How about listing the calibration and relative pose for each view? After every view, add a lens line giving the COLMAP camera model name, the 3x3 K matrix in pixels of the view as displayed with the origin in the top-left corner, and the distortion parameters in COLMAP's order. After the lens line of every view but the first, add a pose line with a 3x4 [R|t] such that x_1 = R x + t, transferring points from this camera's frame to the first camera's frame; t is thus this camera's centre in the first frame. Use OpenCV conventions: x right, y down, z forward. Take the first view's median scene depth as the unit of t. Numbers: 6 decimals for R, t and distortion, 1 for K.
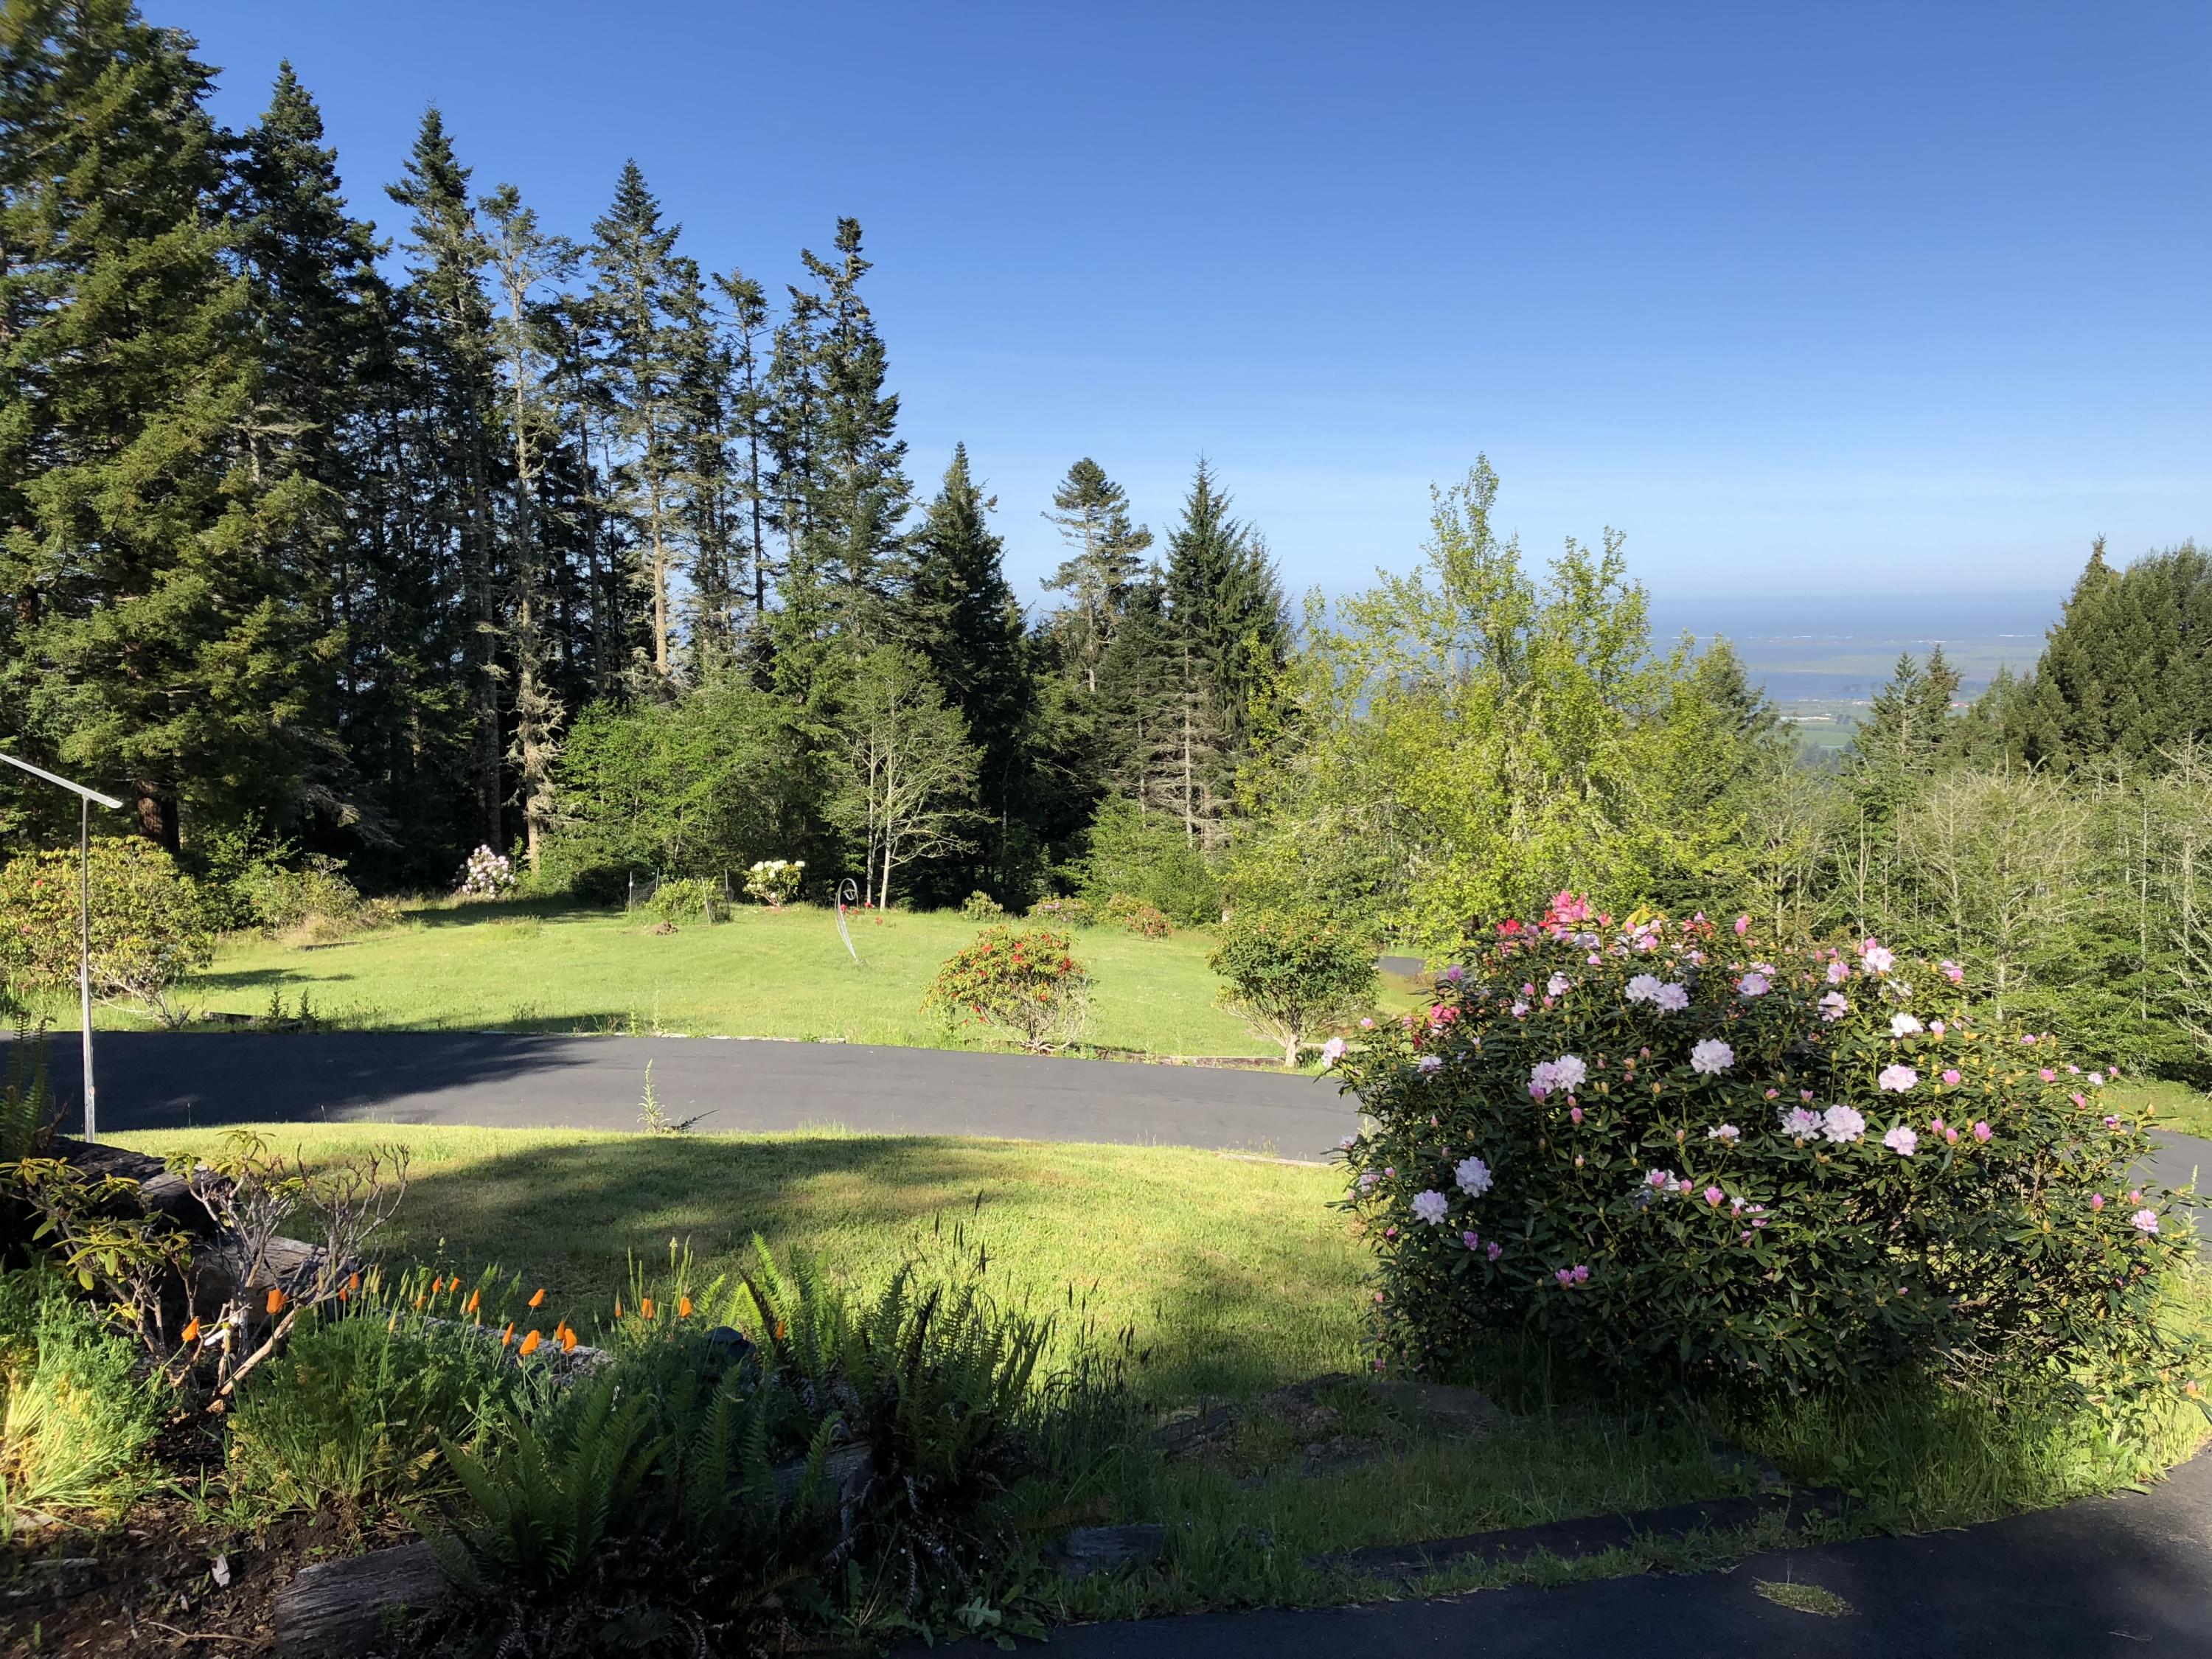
lens RADIAL K [[1839.6, 0, 1109.1], [0, 1839.6, 828.0], [0, 0, 1]] dist [0.048521, -0.061182]
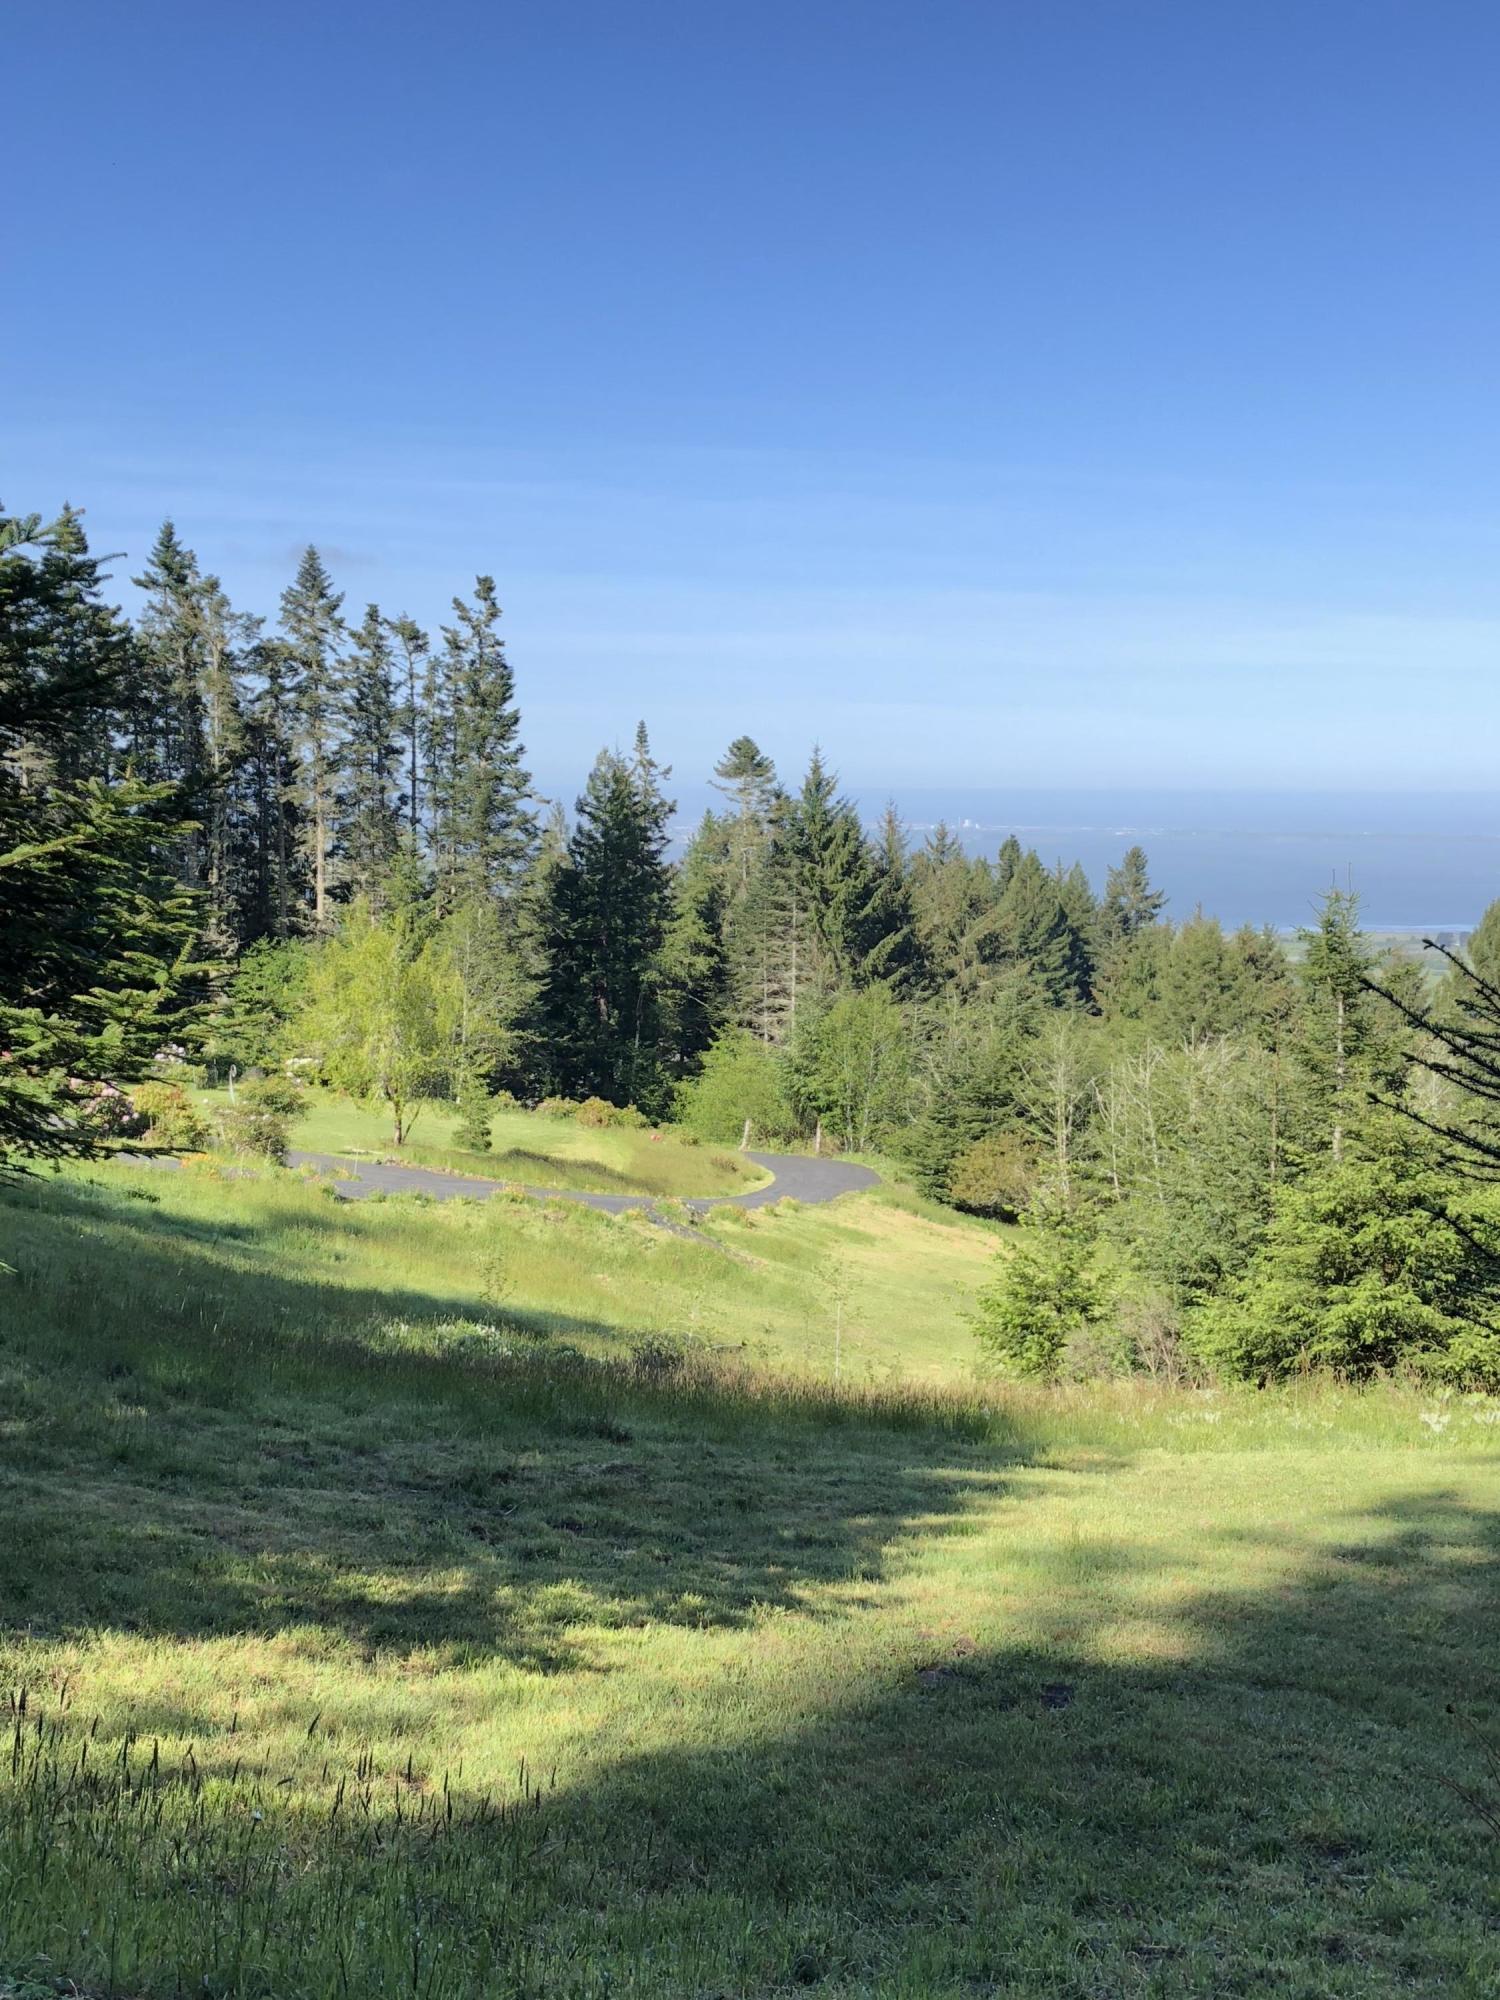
lens RADIAL K [[2237.0, 0, 747.2], [0, 2237.0, 1003.4], [0, 0, 1]] dist [0.102627, 0.000000]
pose [[0.975628, 0.046841, -0.214375, 0.391732], [-0.050864, 0.998617, -0.013288, -0.015263], [0.213457, 0.023868, 0.976661, -0.504426]]
